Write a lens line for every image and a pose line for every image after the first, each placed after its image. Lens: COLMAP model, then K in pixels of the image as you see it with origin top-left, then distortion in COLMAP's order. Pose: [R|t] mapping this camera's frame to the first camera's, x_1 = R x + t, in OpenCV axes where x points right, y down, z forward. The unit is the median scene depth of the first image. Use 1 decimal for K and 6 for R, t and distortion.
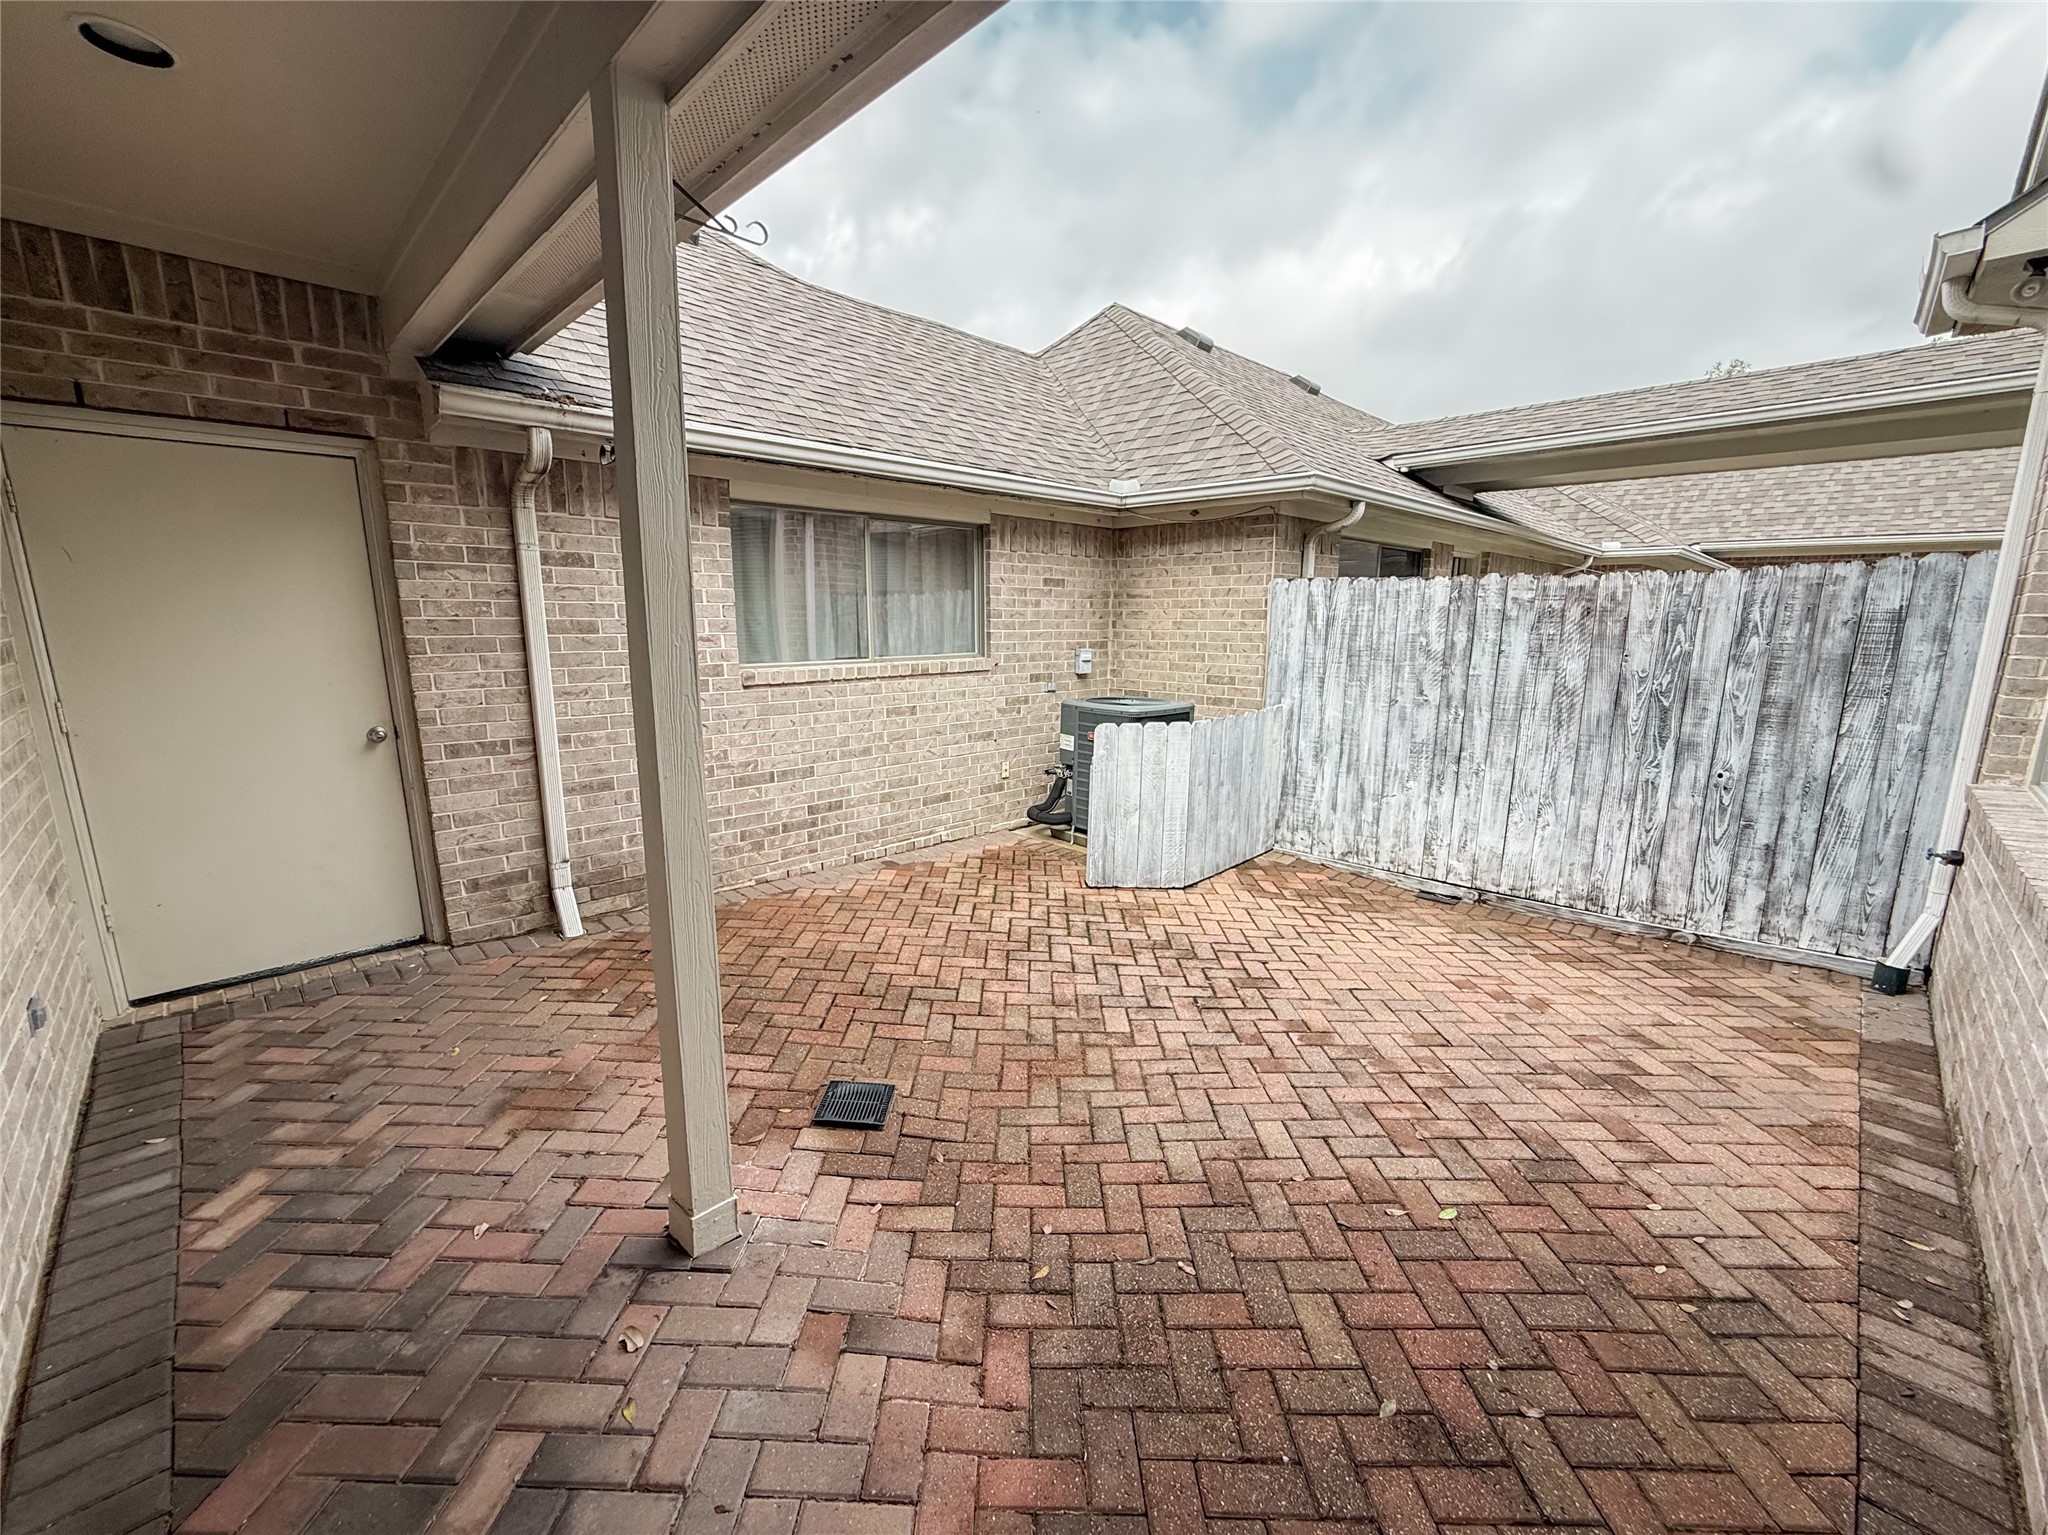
lens RADIAL K [[834.3, 0, 1033.7], [0, 834.3, 770.1], [0, 0, 1]] dist [-0.002150, 0.000603]
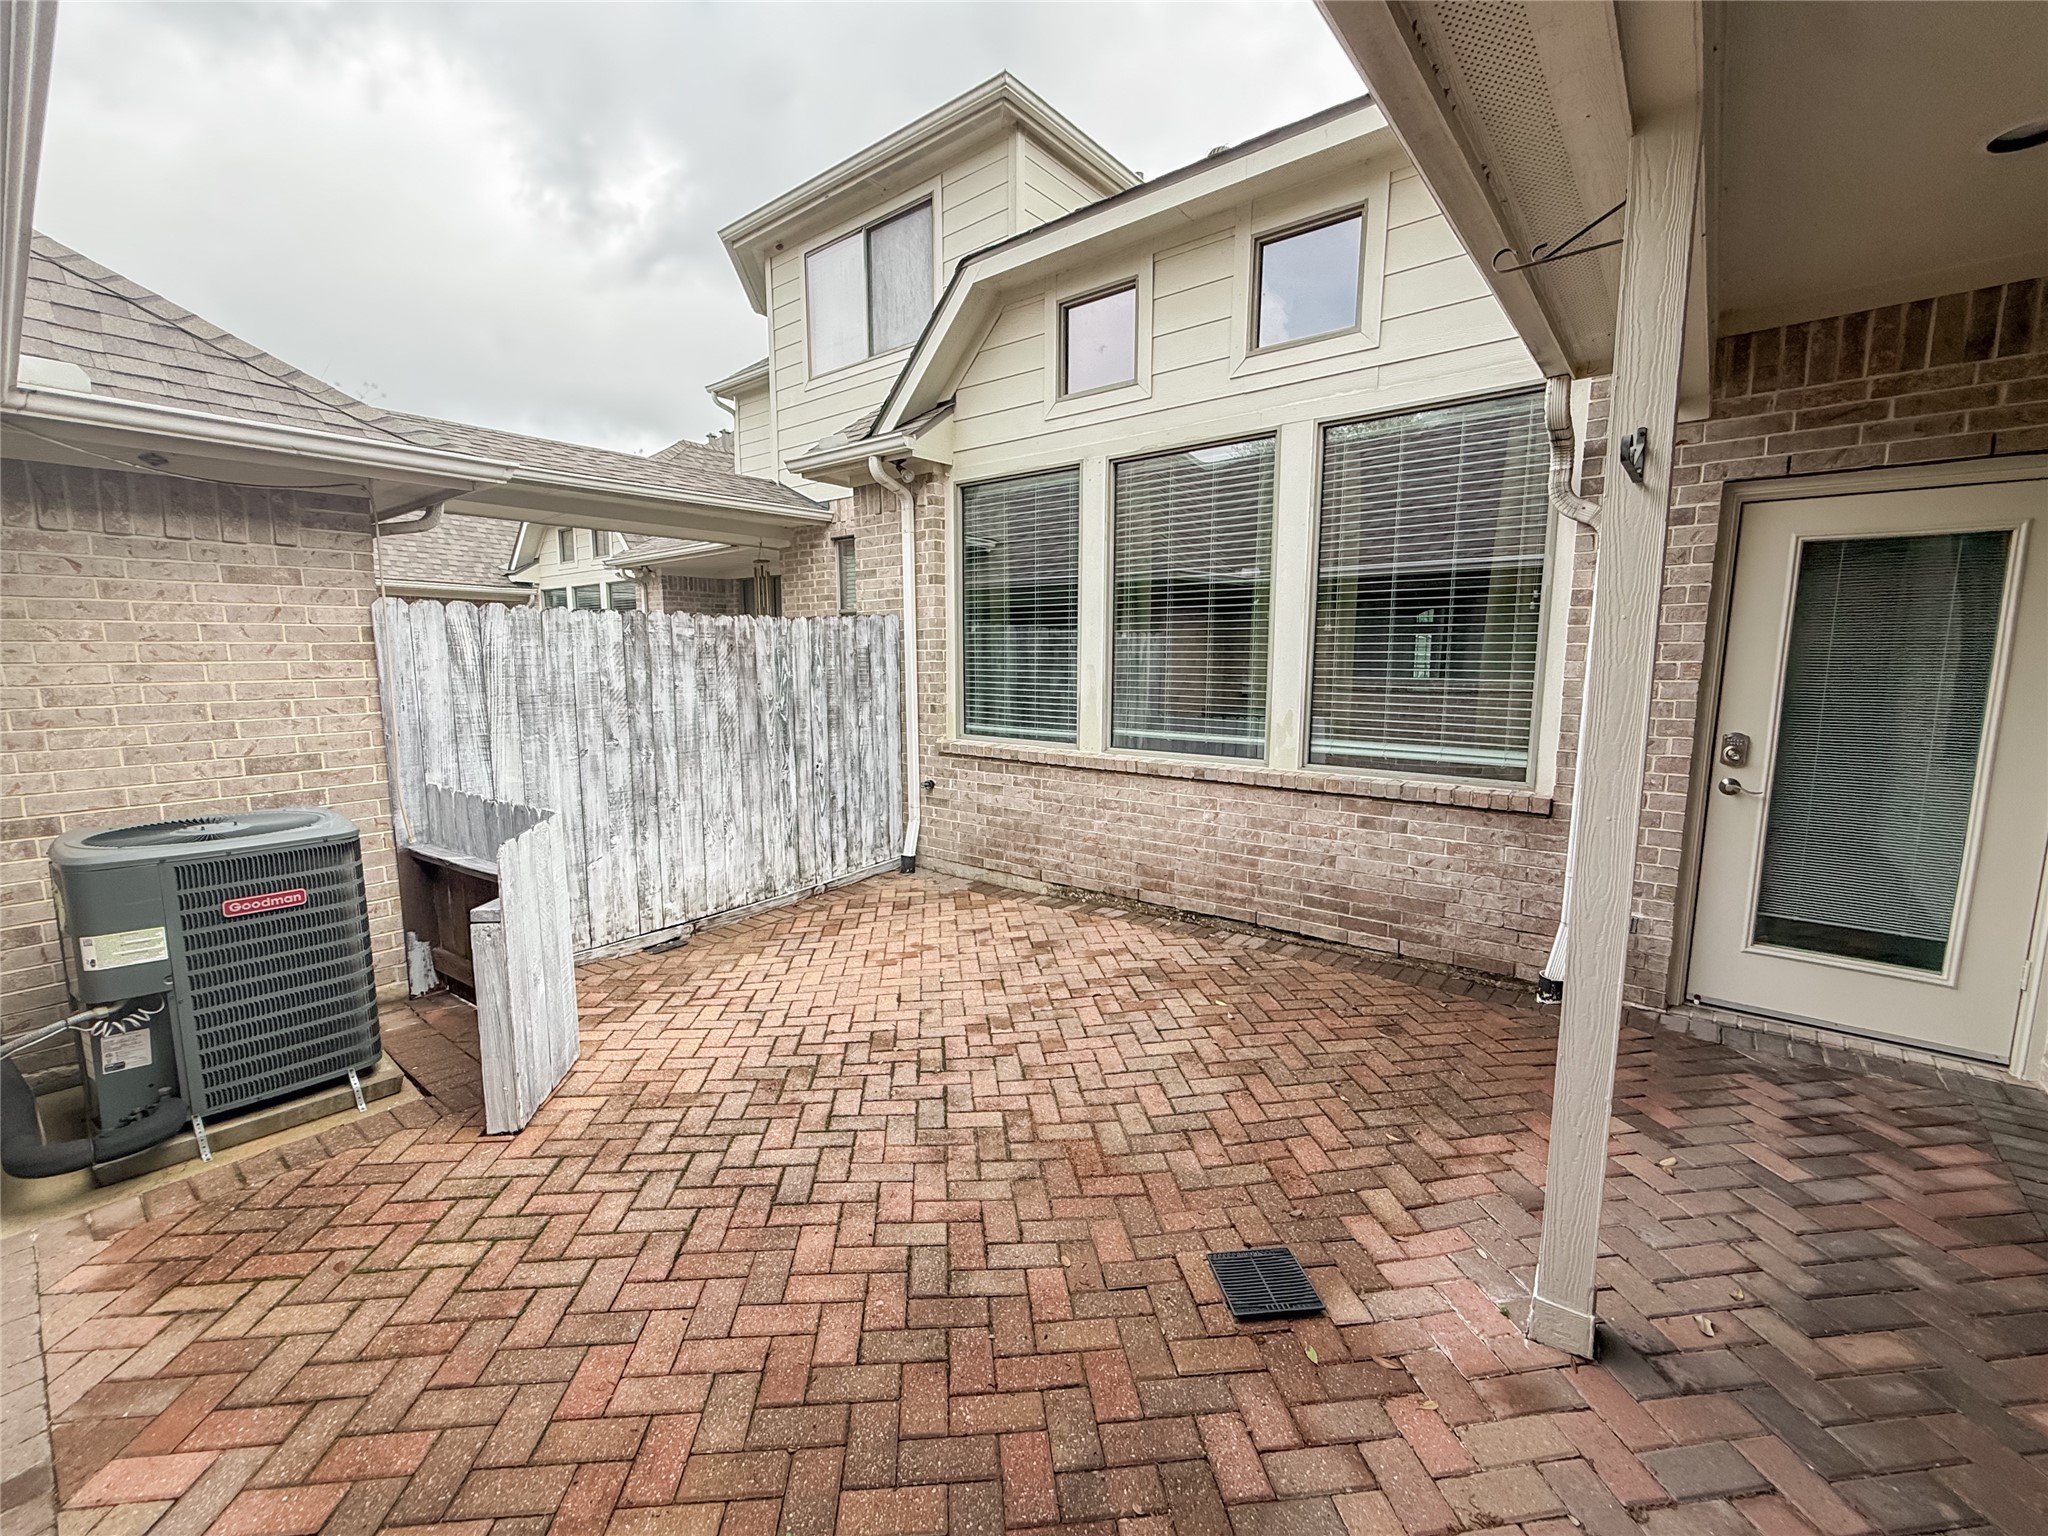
lens RADIAL K [[834.3, 0, 1034.9], [0, 834.3, 768.4], [0, 0, 1]] dist [-0.002150, 0.000603]
pose [[-0.107143, -0.142504, 0.983978, -0.517809], [0.182463, 0.970048, 0.160355, -0.132127], [-0.977357, 0.196721, -0.077932, 0.687742]]
